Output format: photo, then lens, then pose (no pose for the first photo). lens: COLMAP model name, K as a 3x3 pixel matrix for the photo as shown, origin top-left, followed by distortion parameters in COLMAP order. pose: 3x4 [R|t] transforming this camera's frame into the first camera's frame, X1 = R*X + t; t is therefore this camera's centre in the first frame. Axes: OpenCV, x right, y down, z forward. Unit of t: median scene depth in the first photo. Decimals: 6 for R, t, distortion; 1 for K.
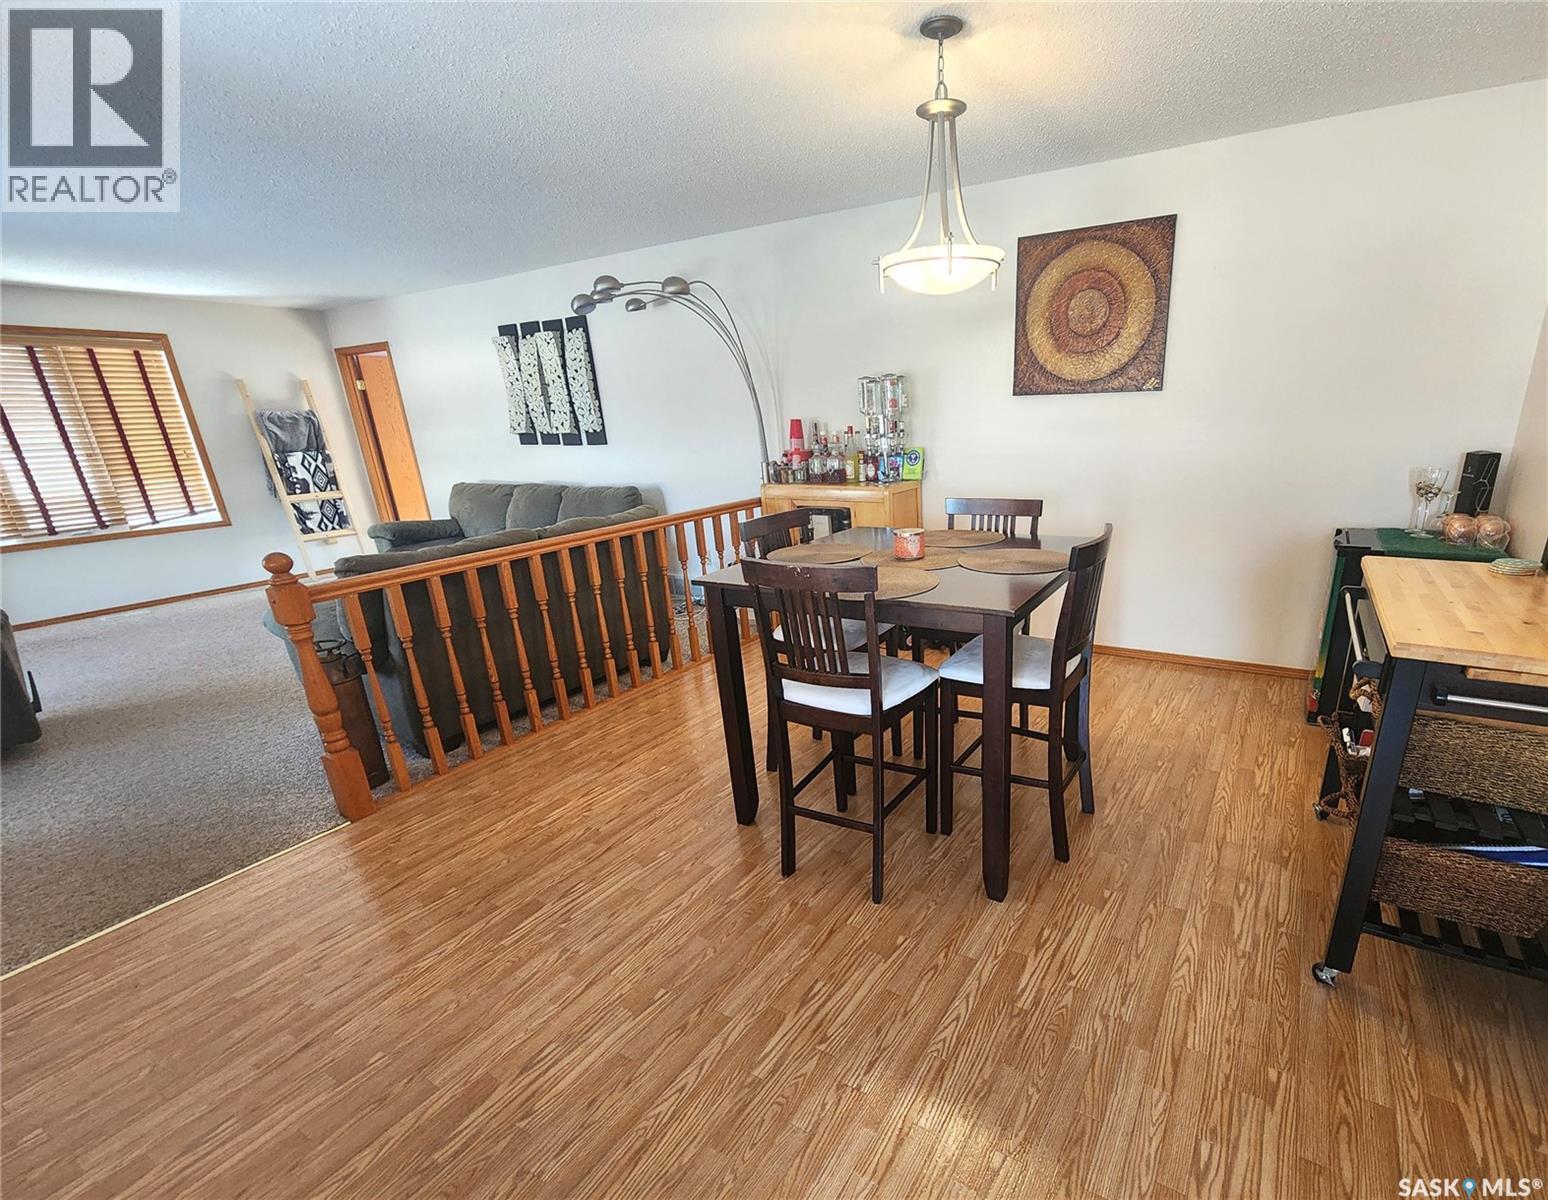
lens RADIAL K [[720.1, 0, 864.1], [0, 720.1, 650.6], [0, 0, 1]] dist [0.005465, 0.002176]
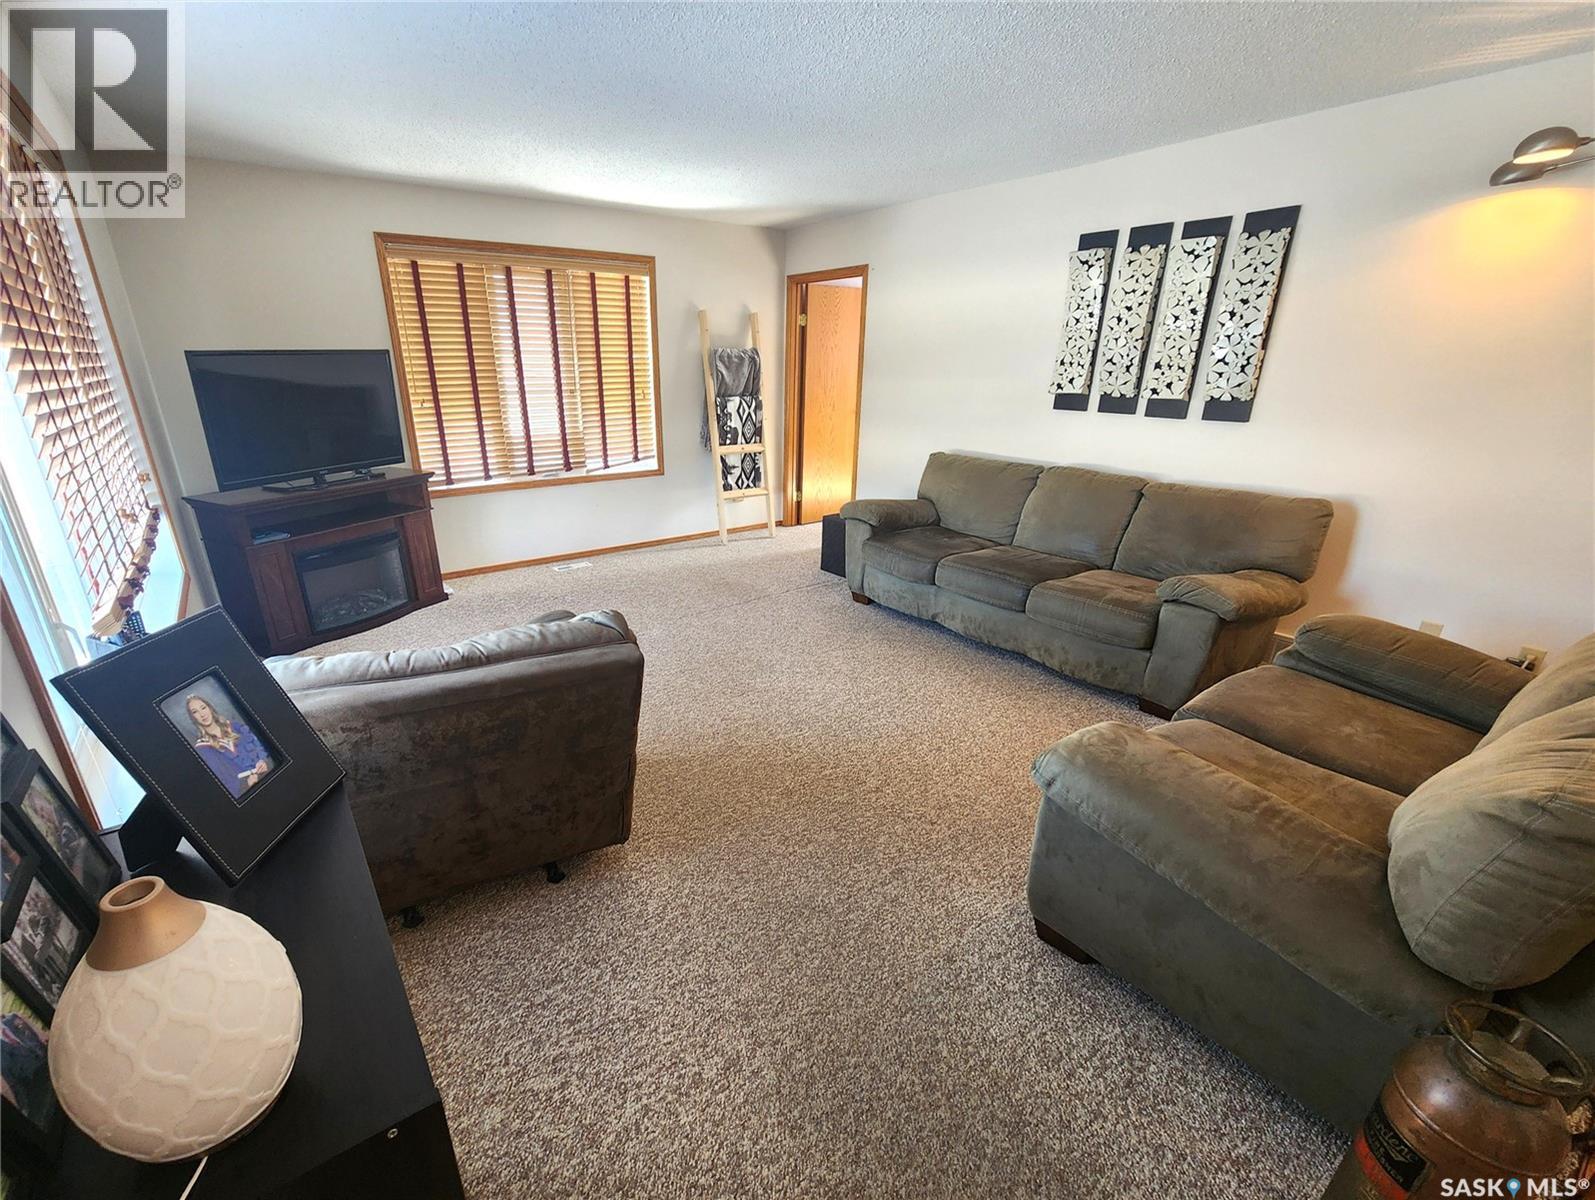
lens RADIAL K [[694.5, 0, 737.5], [0, 694.5, 639.1], [0, 0, 1]] dist [0.002507, -0.001707]
pose [[0.907983, 0.193305, -0.371753, -0.466548], [-0.167909, 0.980732, 0.099854, -0.080477], [0.383893, -0.028245, 0.922946, 0.245469]]
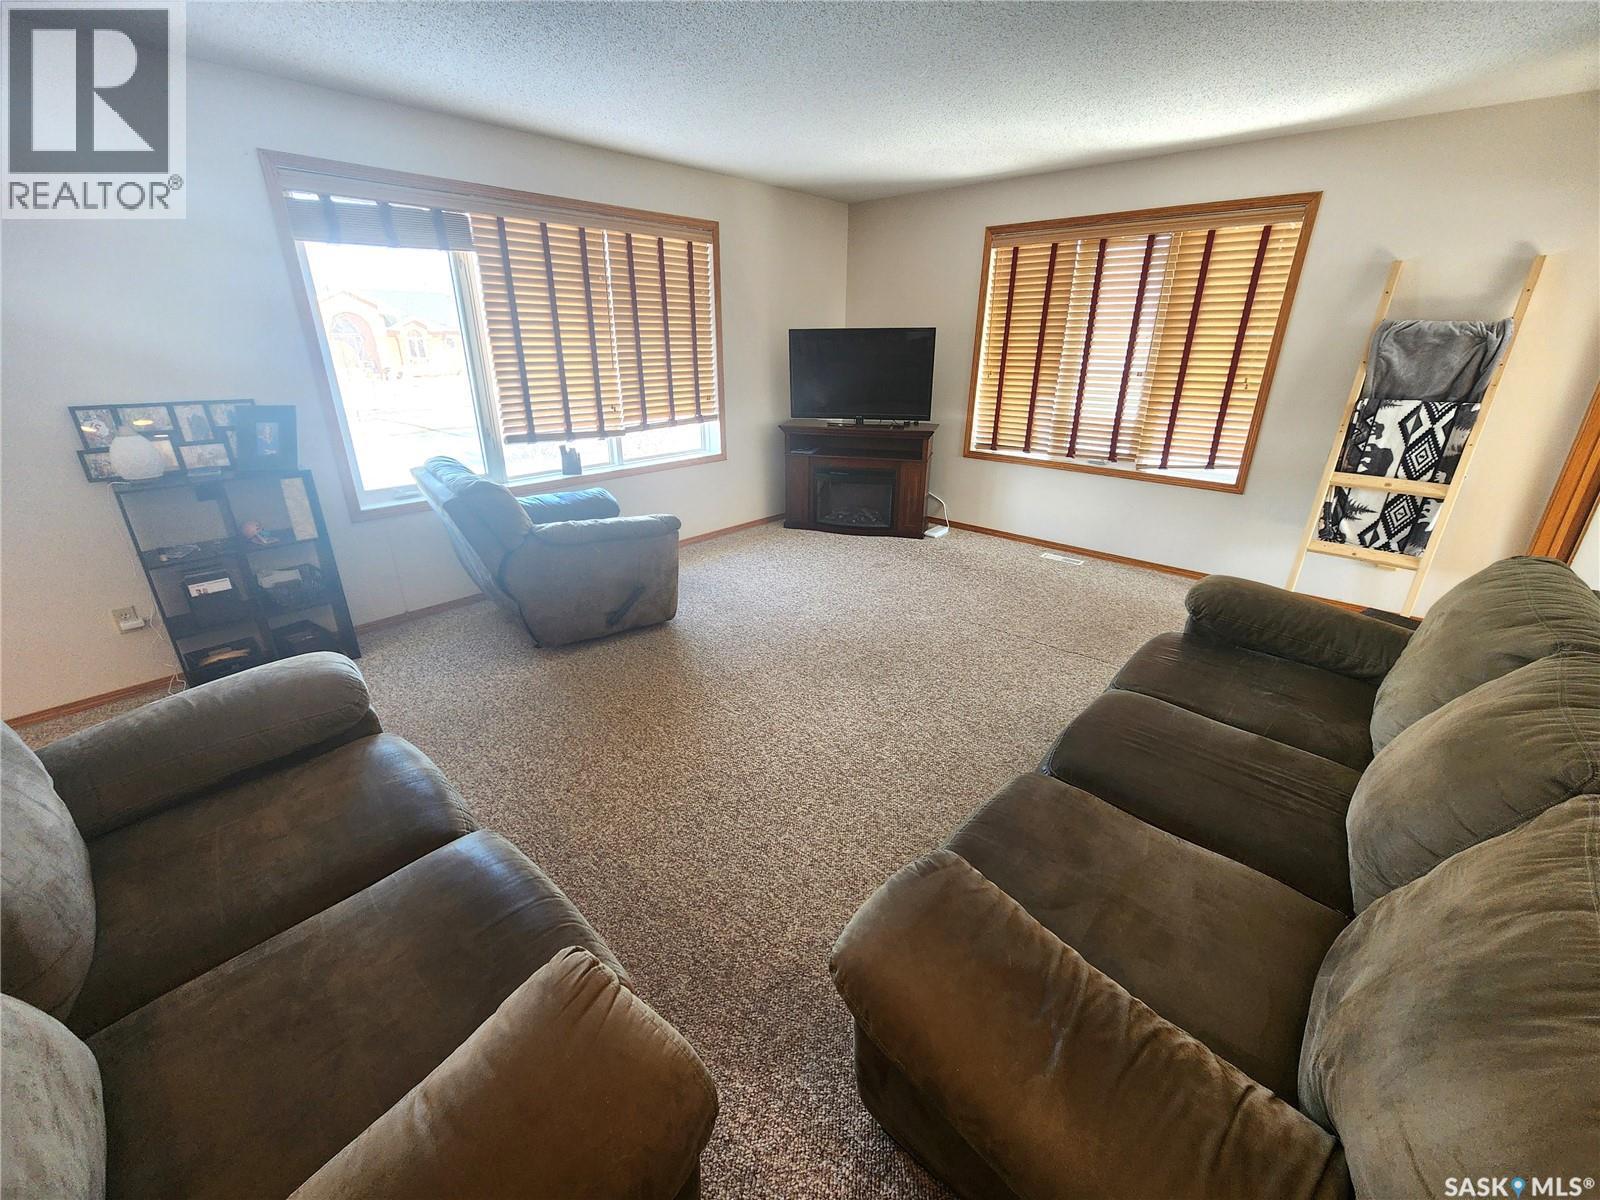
lens RADIAL K [[647.0, 0, 789.6], [0, 647.0, 596.6], [0, 0, 1]] dist [0.003989, -0.003196]
pose [[-0.208520, 0.403228, -0.891026, -0.233634], [-0.310380, 0.836674, 0.451267, -0.256794], [0.927461, 0.370655, -0.049310, 0.740268]]
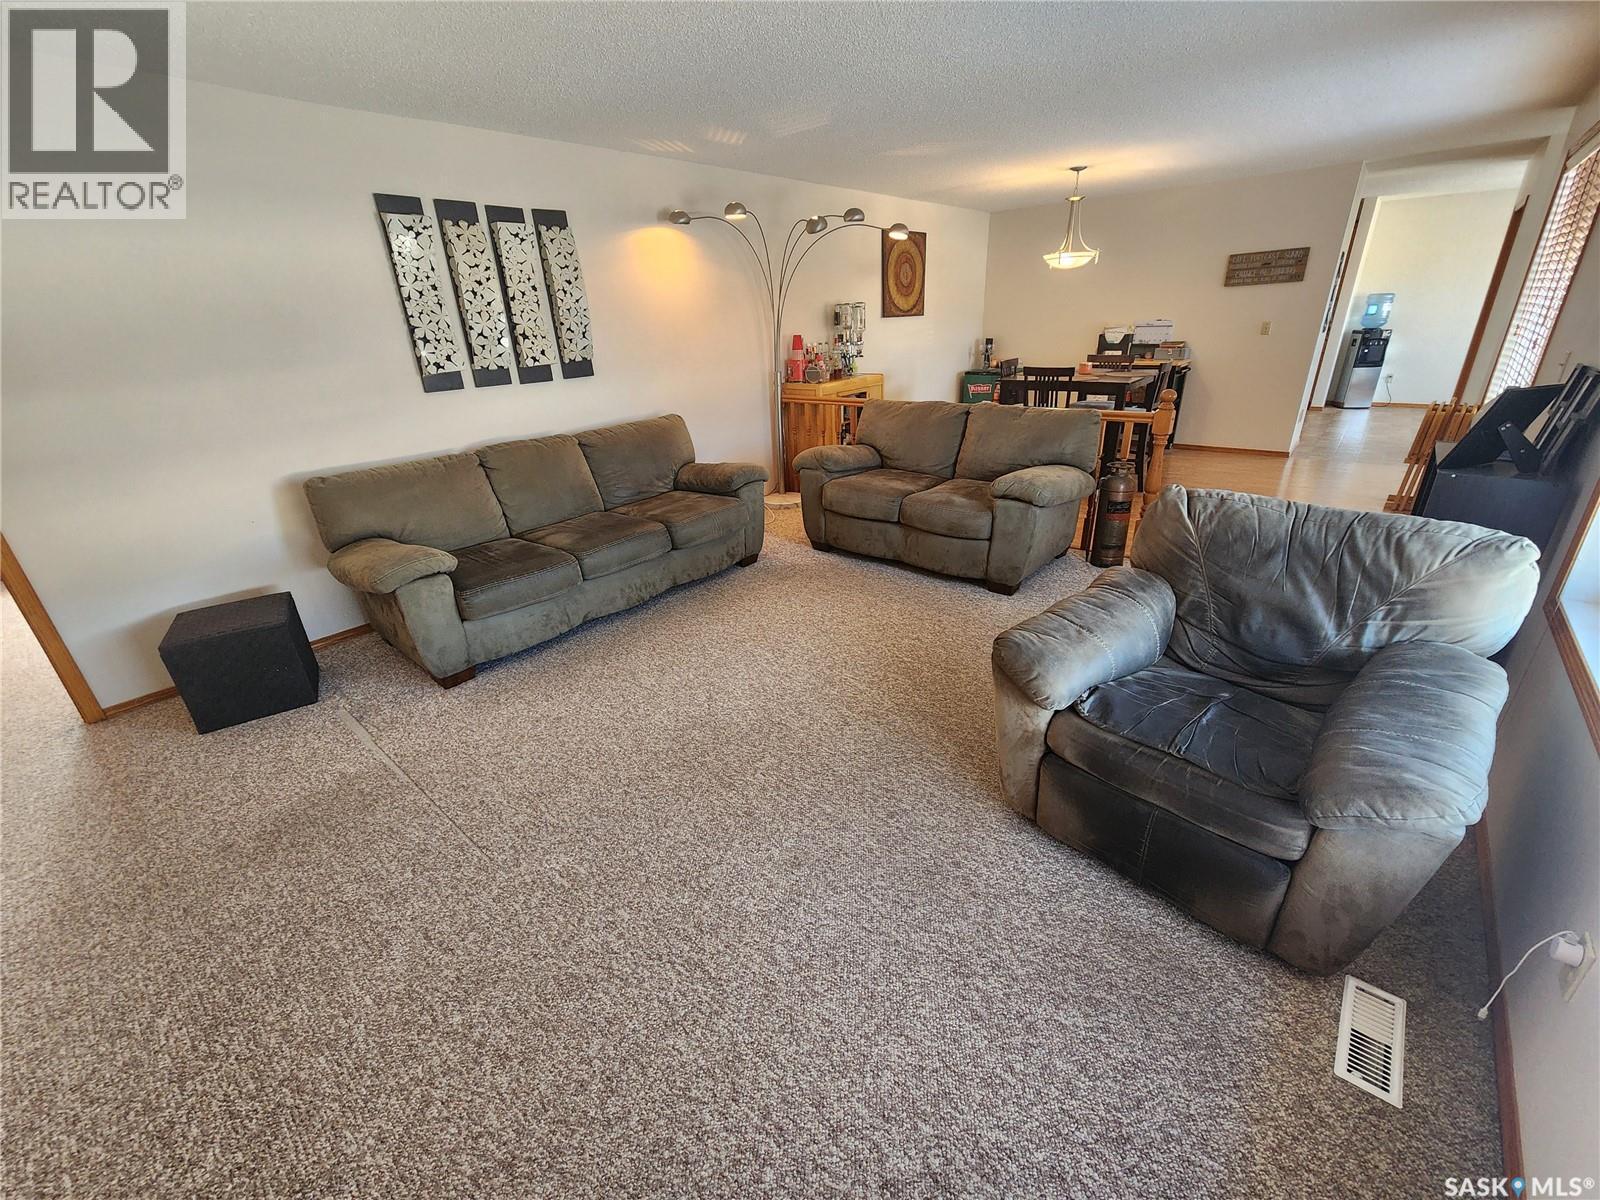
lens RADIAL K [[647.0, 0, 791.4], [0, 647.0, 597.0], [0, 0, 1]] dist [0.003989, -0.003196]
pose [[0.196606, -0.364707, 0.910129, -1.009990], [0.352539, 0.892463, 0.281472, -0.175389], [-0.914911, 0.265517, 0.304036, 0.590533]]
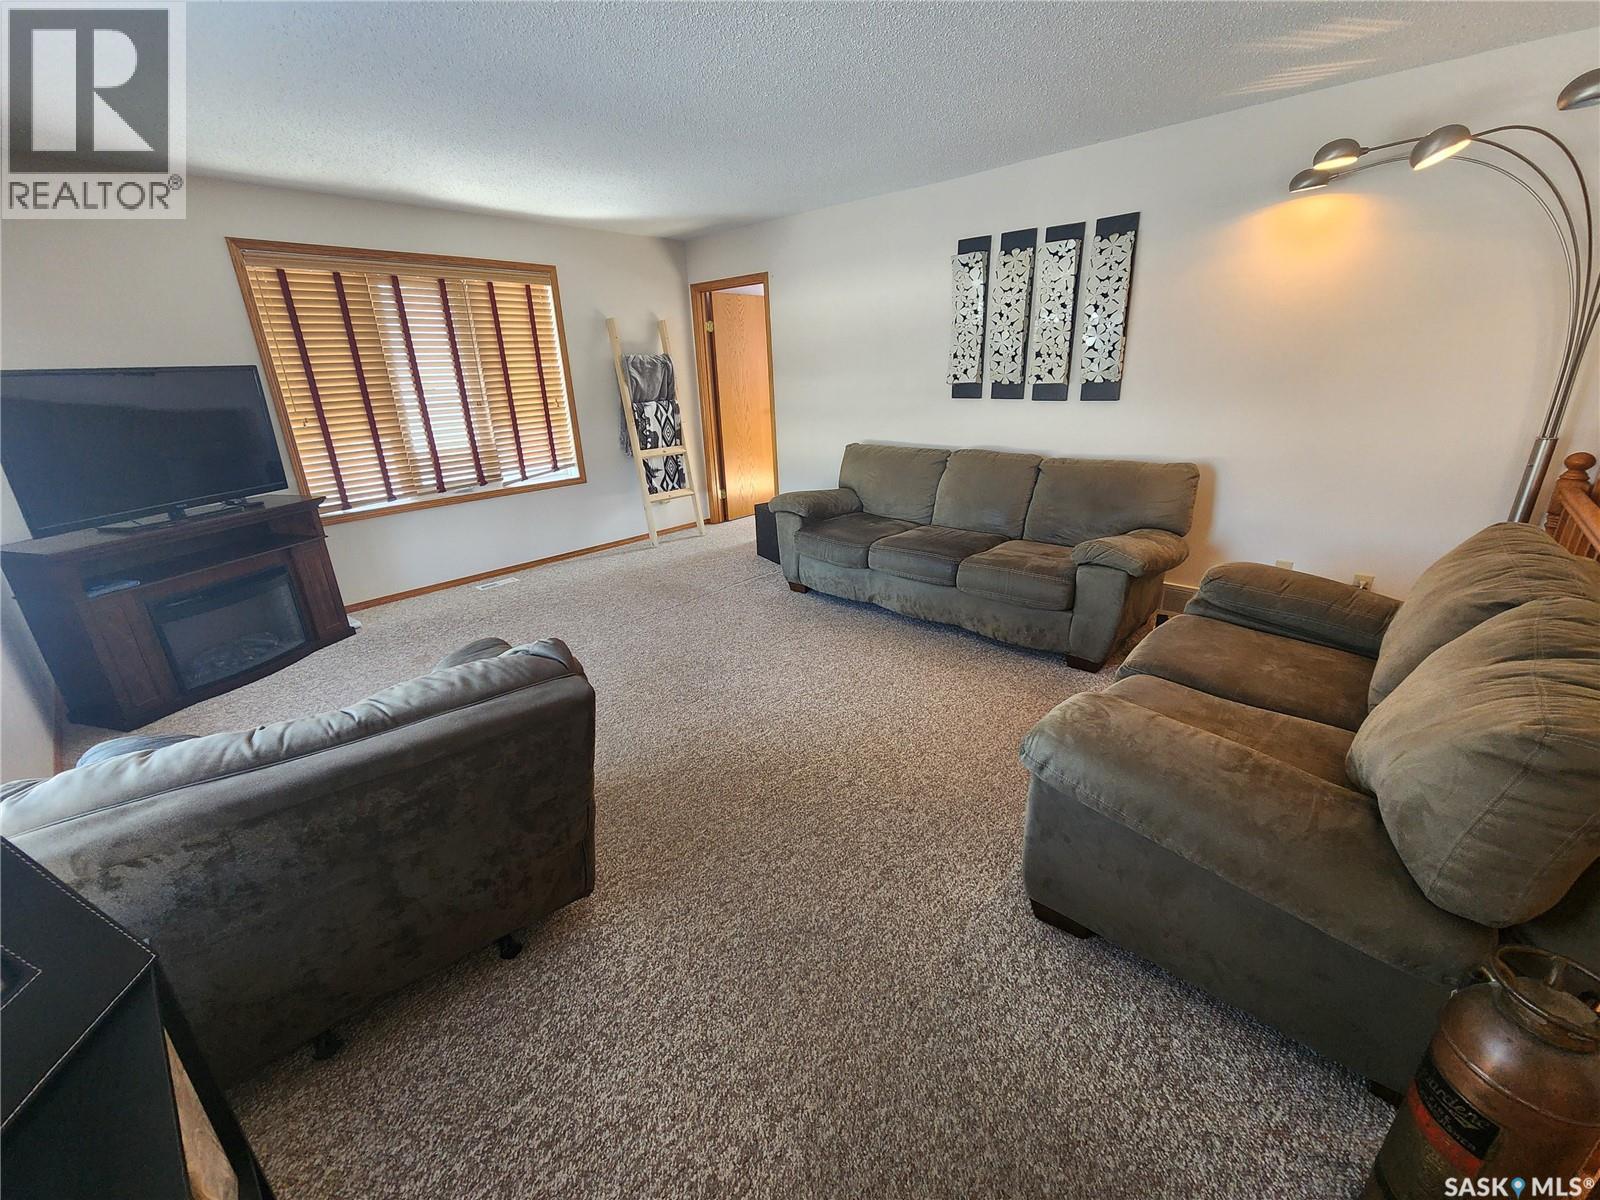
lens RADIAL K [[647.0, 0, 794.2], [0, 647.0, 599.6], [0, 0, 1]] dist [0.003989, -0.003196]
pose [[0.977080, 0.079453, -0.197487, -0.493584], [-0.073644, 0.996613, 0.036599, -0.083570], [0.199726, -0.021217, 0.979622, 0.283343]]
